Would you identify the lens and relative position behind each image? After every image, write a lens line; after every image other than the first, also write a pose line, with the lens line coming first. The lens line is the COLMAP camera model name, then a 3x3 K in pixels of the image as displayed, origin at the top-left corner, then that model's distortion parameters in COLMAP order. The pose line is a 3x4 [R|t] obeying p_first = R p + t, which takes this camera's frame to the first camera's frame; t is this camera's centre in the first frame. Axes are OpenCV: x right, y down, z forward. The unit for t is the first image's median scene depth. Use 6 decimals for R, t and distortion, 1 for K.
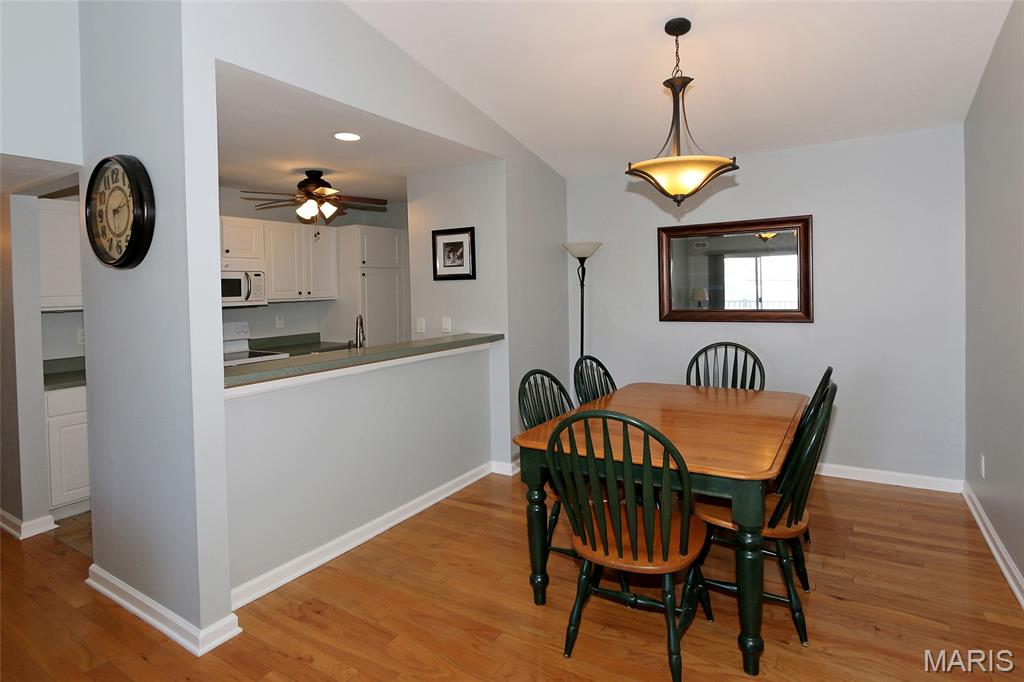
lens RADIAL K [[554.1, 0, 498.9], [0, 554.1, 324.6], [0, 0, 1]] dist [-0.043343, -0.000290]
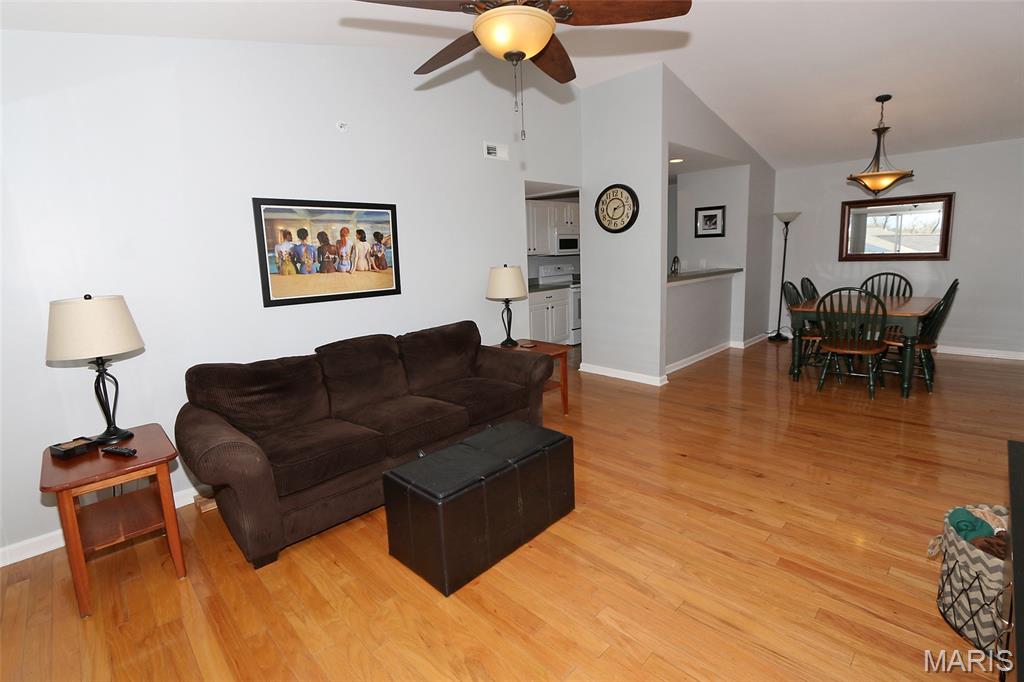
lens RADIAL K [[466.9, 0, 521.1], [0, 466.9, 338.2], [0, 0, 1]] dist [-0.025902, 0.000466]
pose [[0.973410, 0.028457, -0.227295, -0.330447], [0.001209, 0.991601, 0.129328, 0.045688], [0.229066, -0.126164, 0.965200, -0.598687]]
